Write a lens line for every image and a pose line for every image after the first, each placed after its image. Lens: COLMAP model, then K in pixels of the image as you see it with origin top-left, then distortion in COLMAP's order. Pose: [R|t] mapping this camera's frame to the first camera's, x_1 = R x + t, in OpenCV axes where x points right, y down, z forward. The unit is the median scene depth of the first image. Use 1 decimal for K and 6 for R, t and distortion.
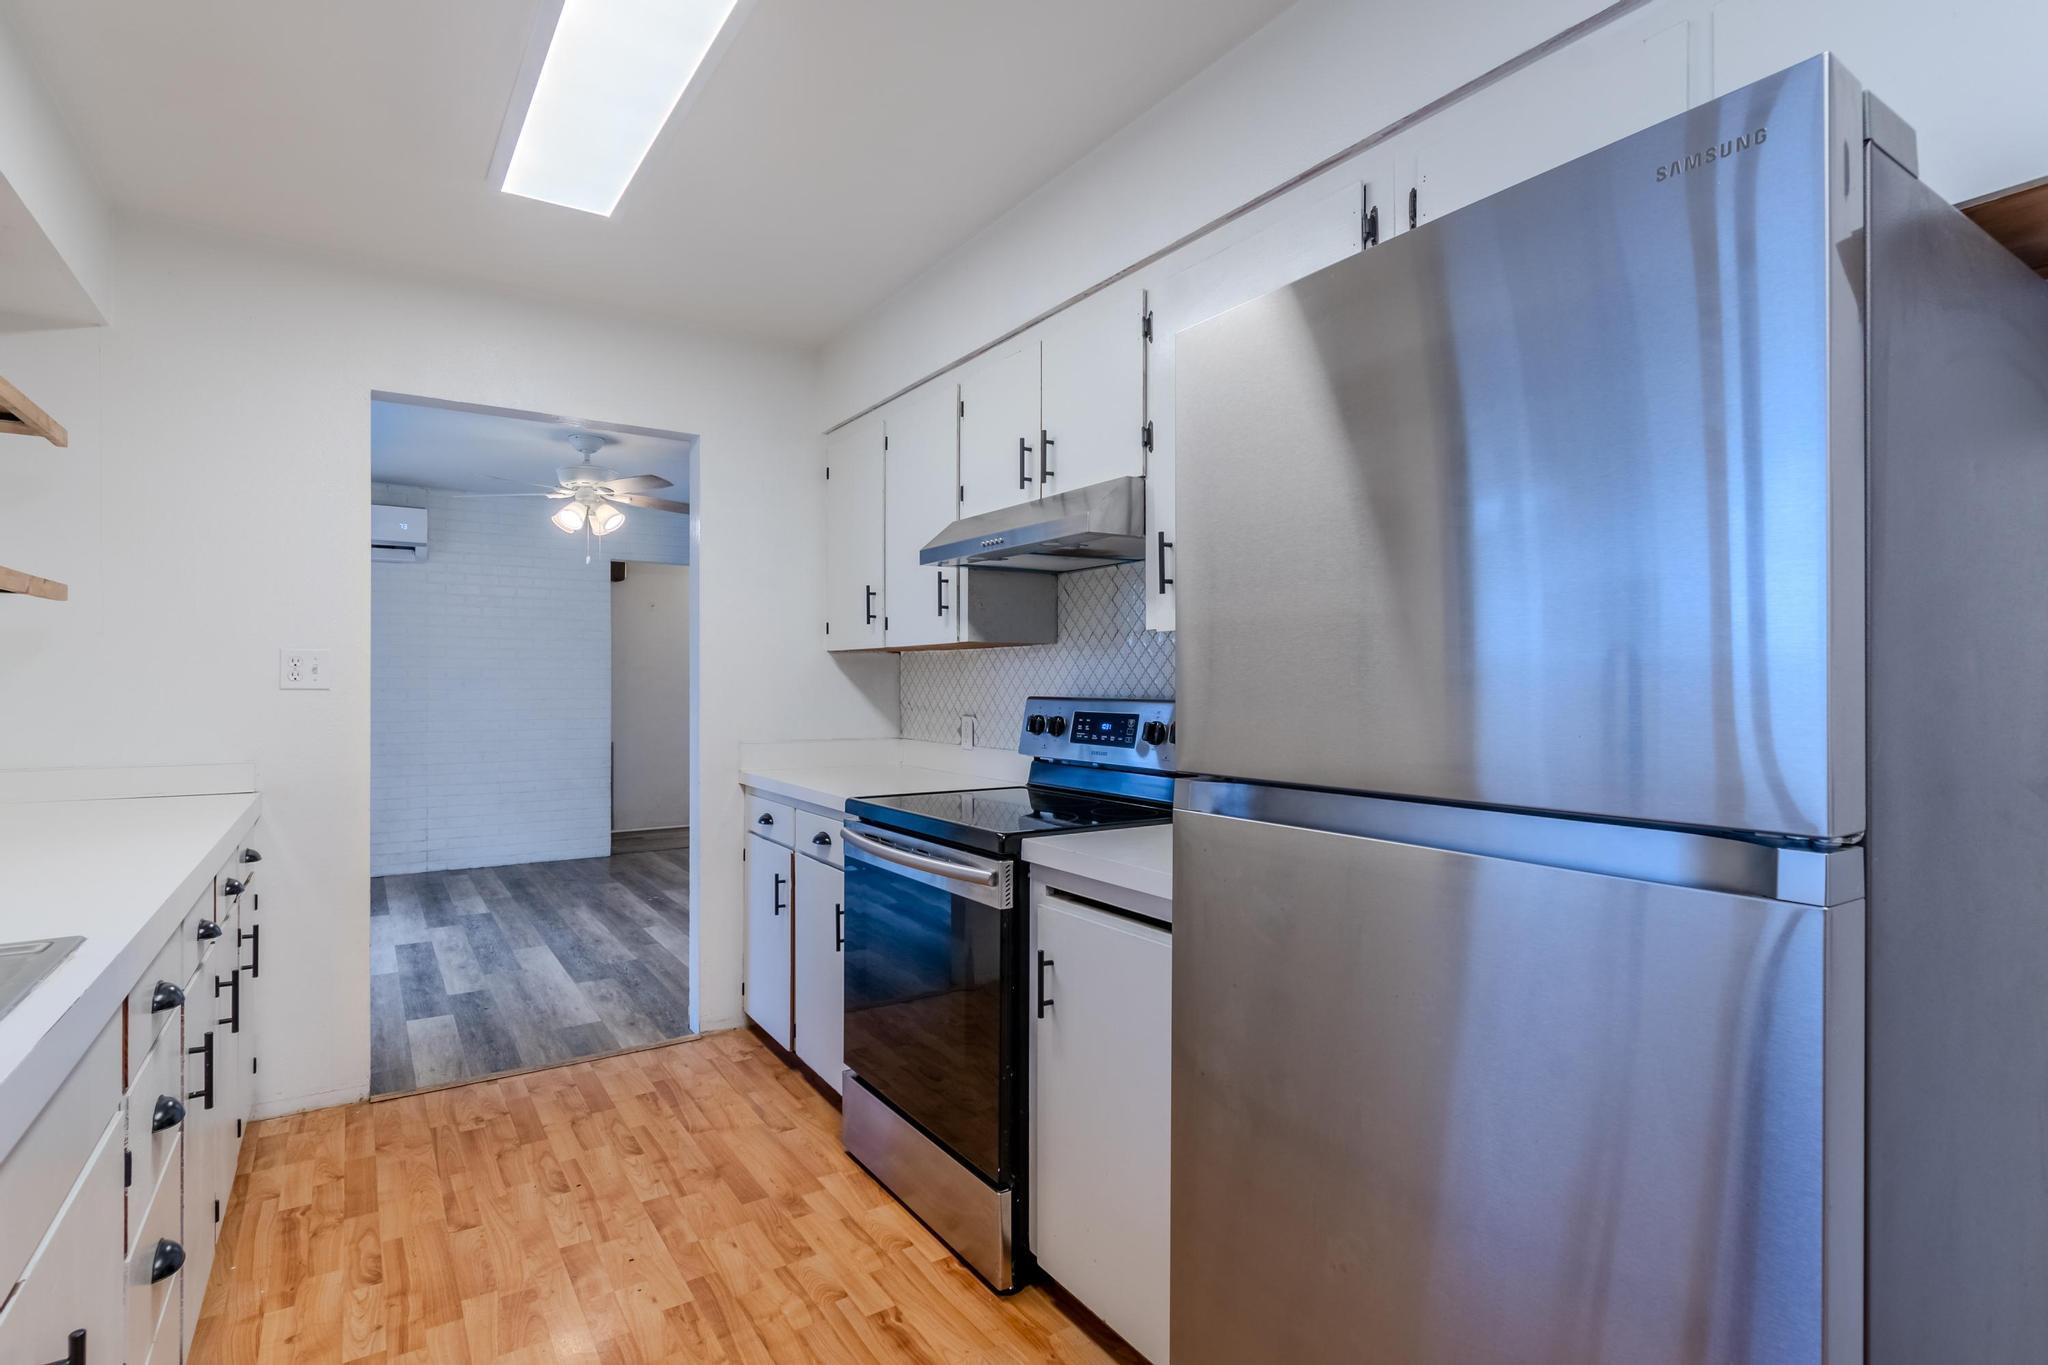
lens RADIAL K [[1012.4, 0, 1022.3], [0, 1012.4, 683.3], [0, 0, 1]] dist [0.004677, -0.004666]
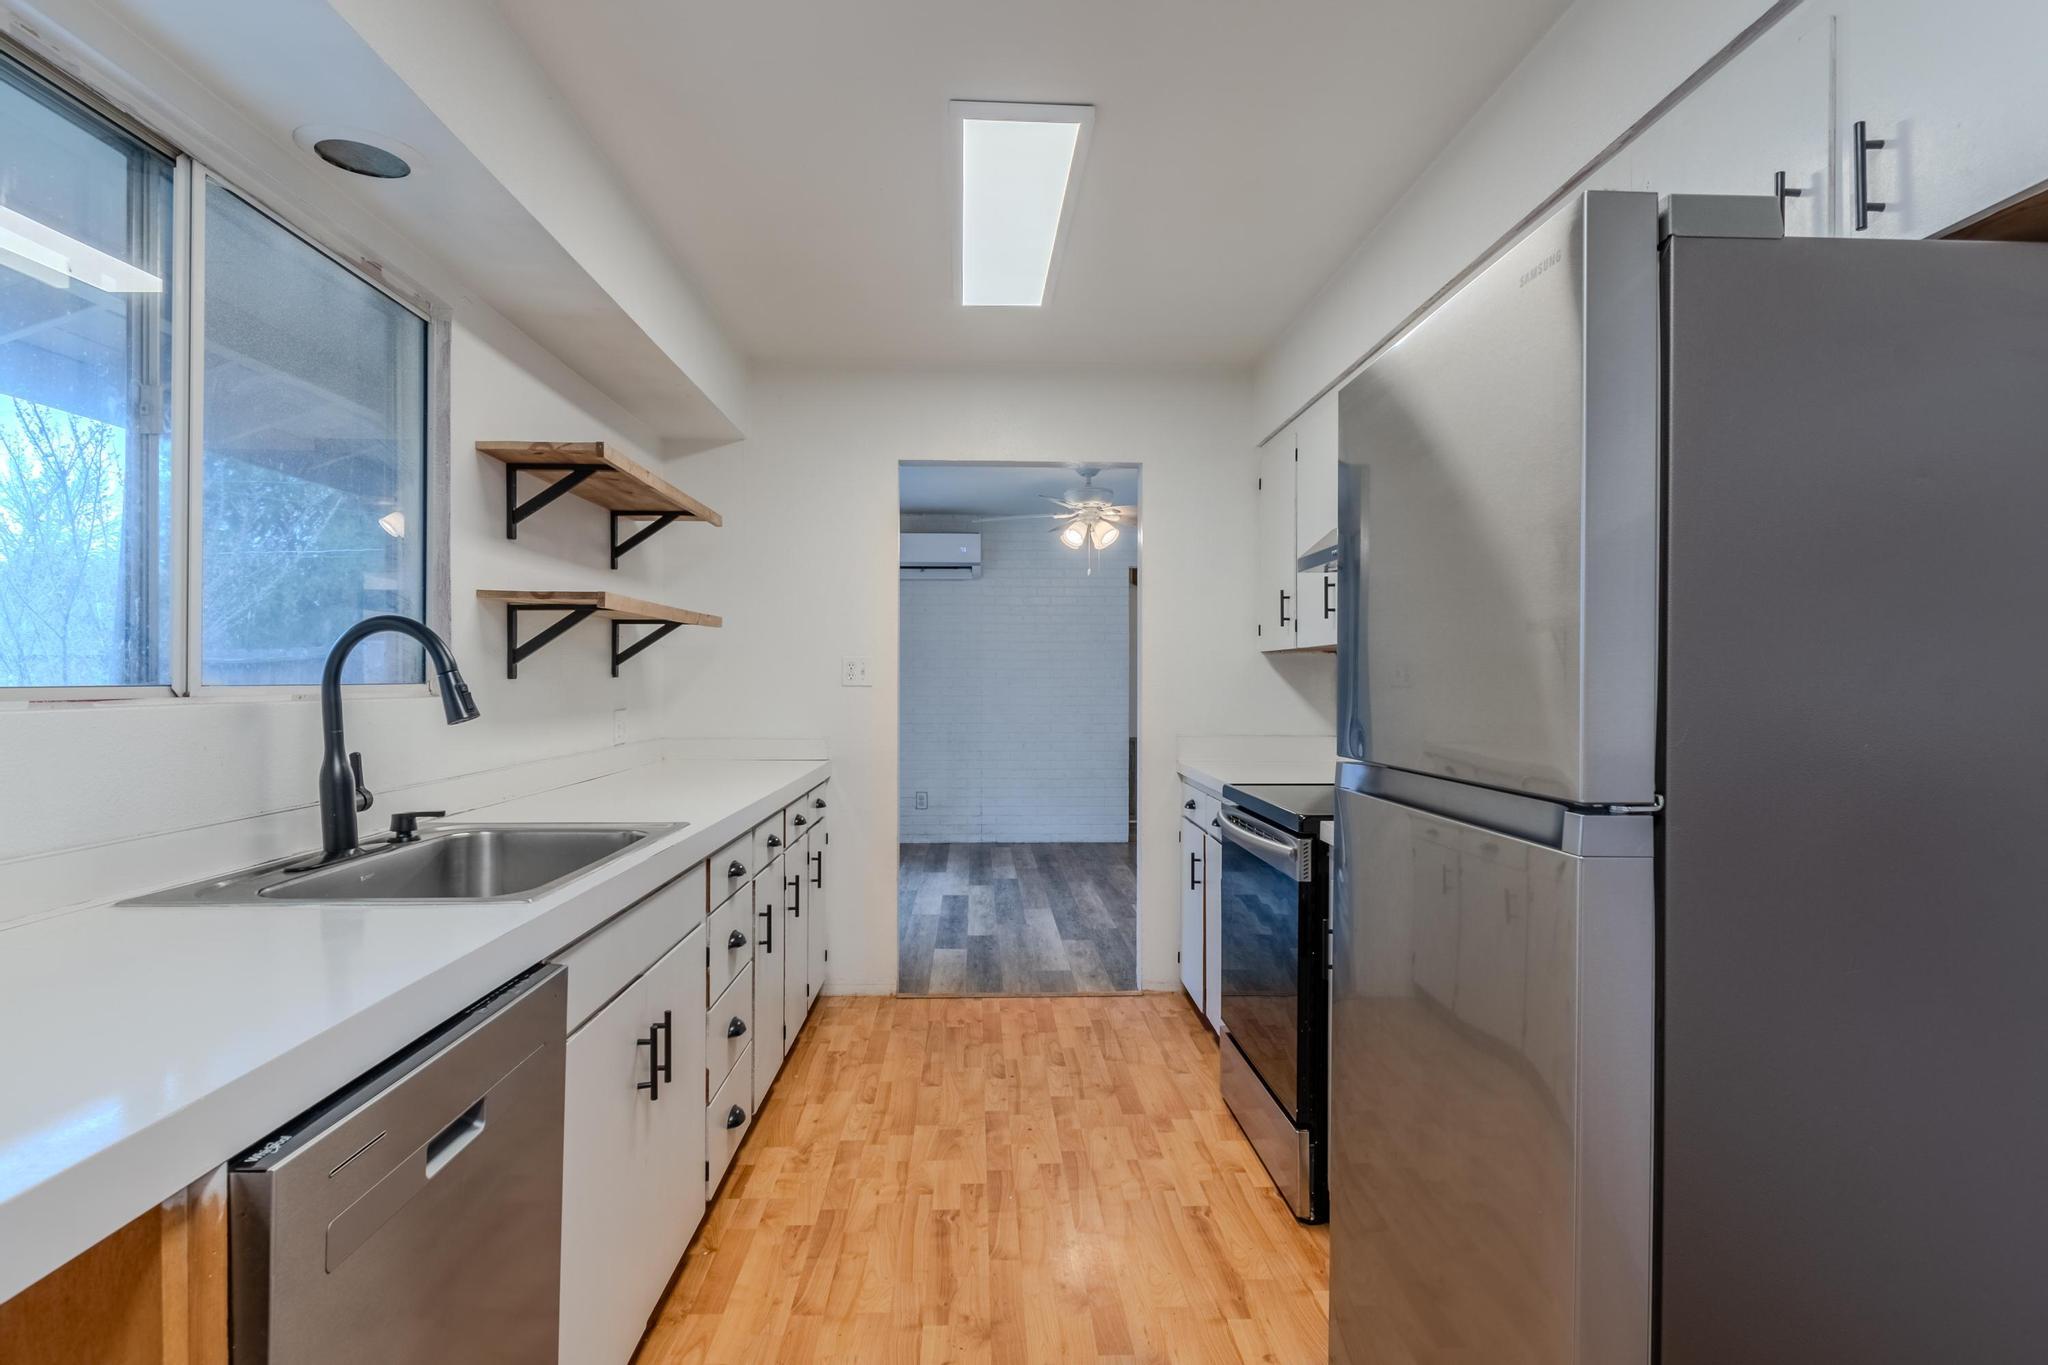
lens RADIAL K [[1101.2, 0, 1013.4], [0, 1101.2, 686.6], [0, 0, 1]] dist [0.004938, -0.003954]
pose [[0.853584, 0.003694, -0.520943, 0.239909], [-0.001592, 0.999989, 0.004483, -0.000299], [0.520953, -0.002997, 0.853580, -0.151926]]
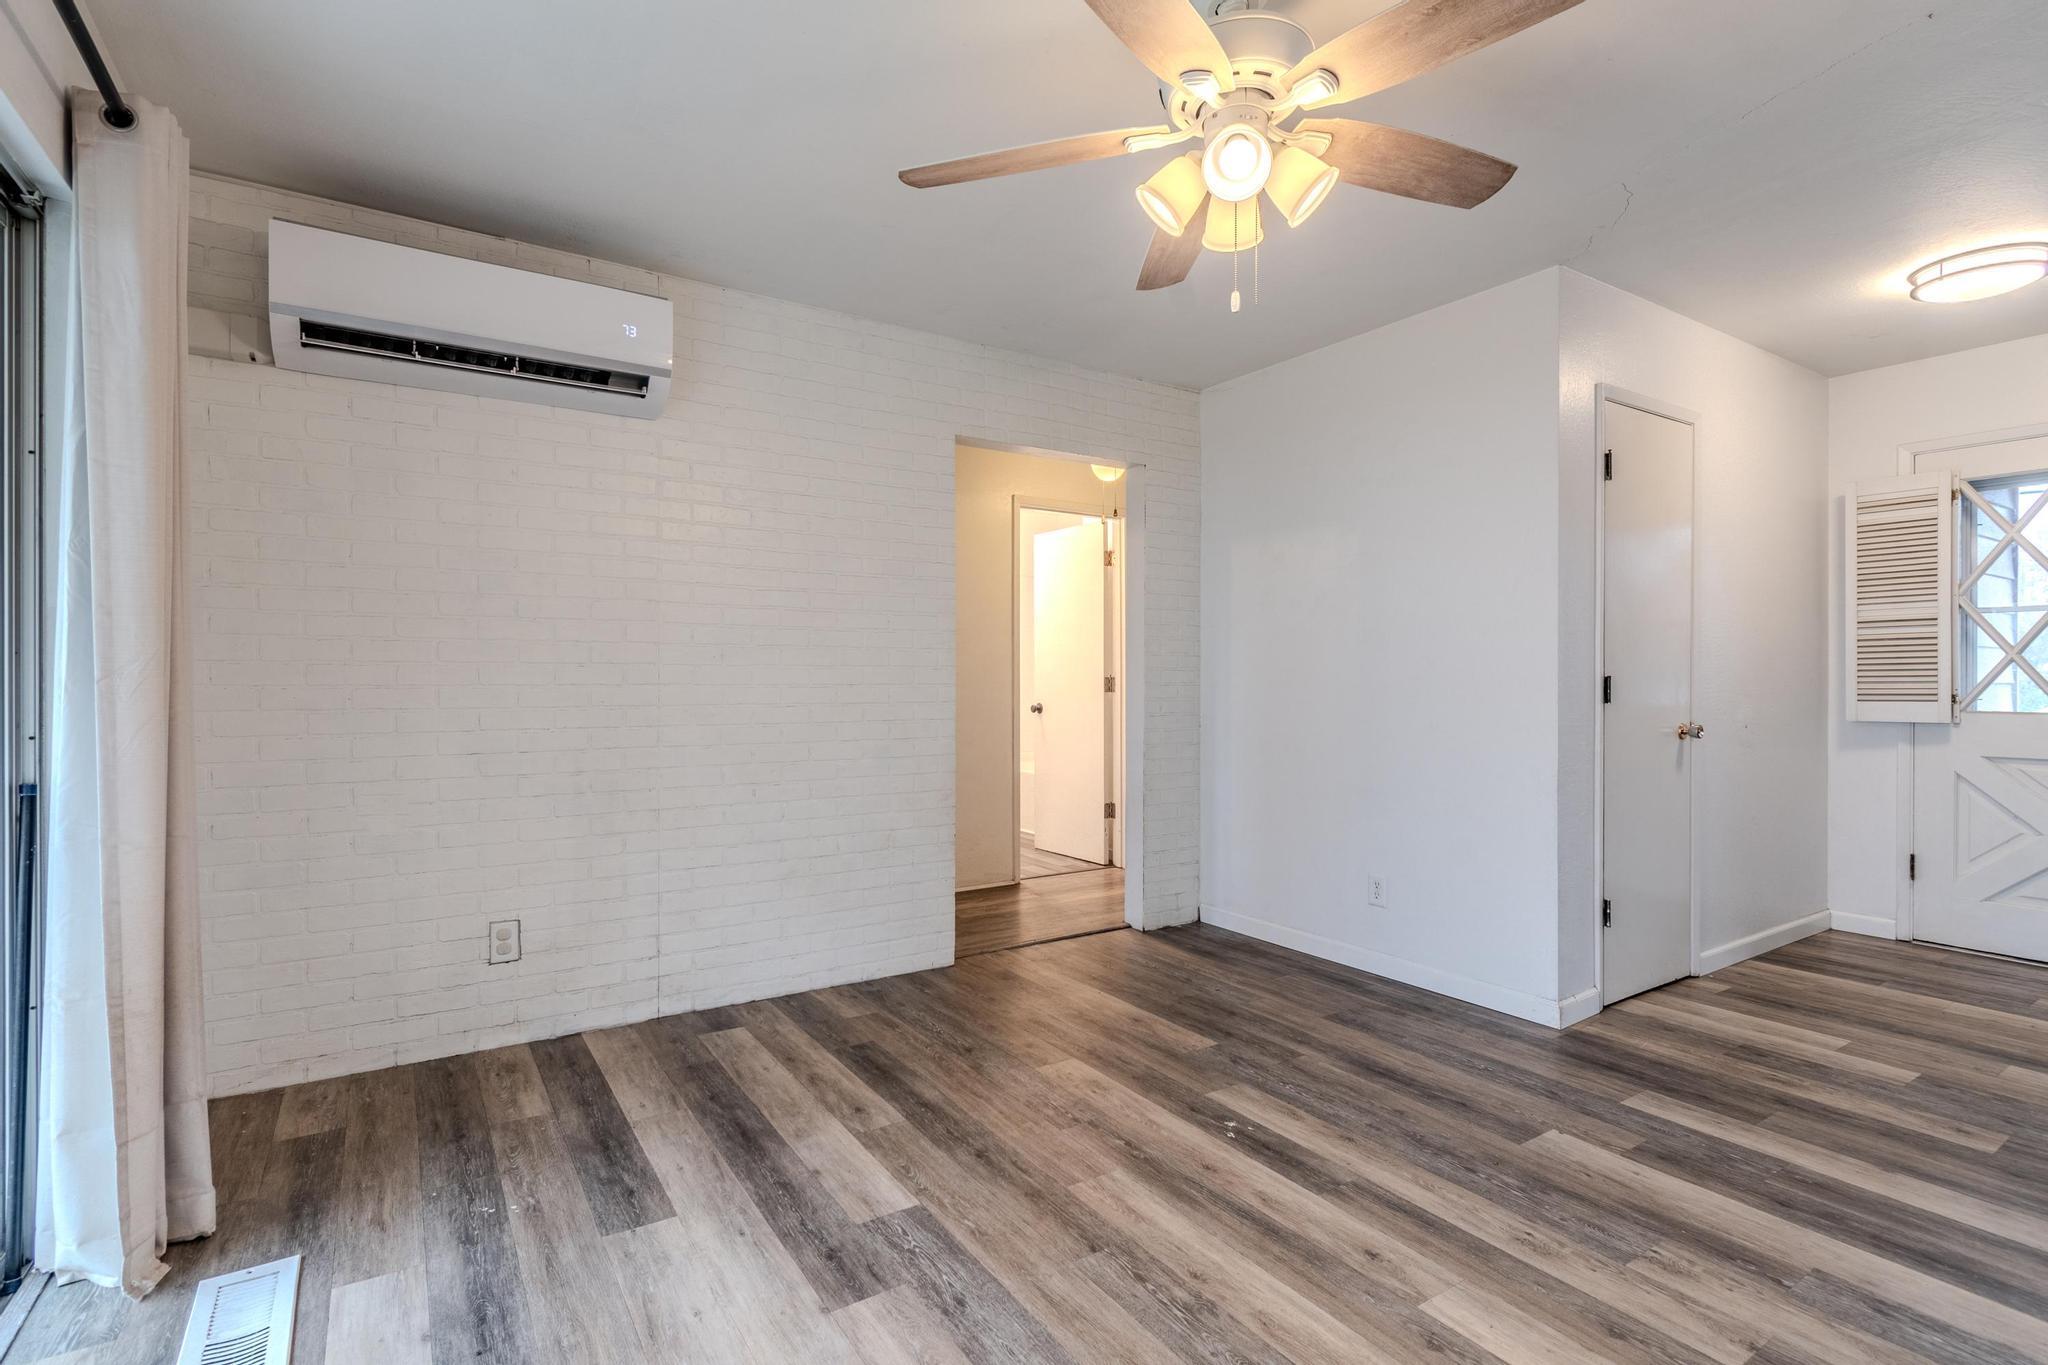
lens RADIAL K [[991.2, 0, 1021.9], [0, 991.2, 665.5], [0, 0, 1]] dist [0.002665, -0.002572]
pose [[0.999882, -0.005520, -0.014366, -0.879847], [0.005414, 0.999958, -0.007401, 0.026278], [0.014407, 0.007322, 0.999869, 1.108965]]
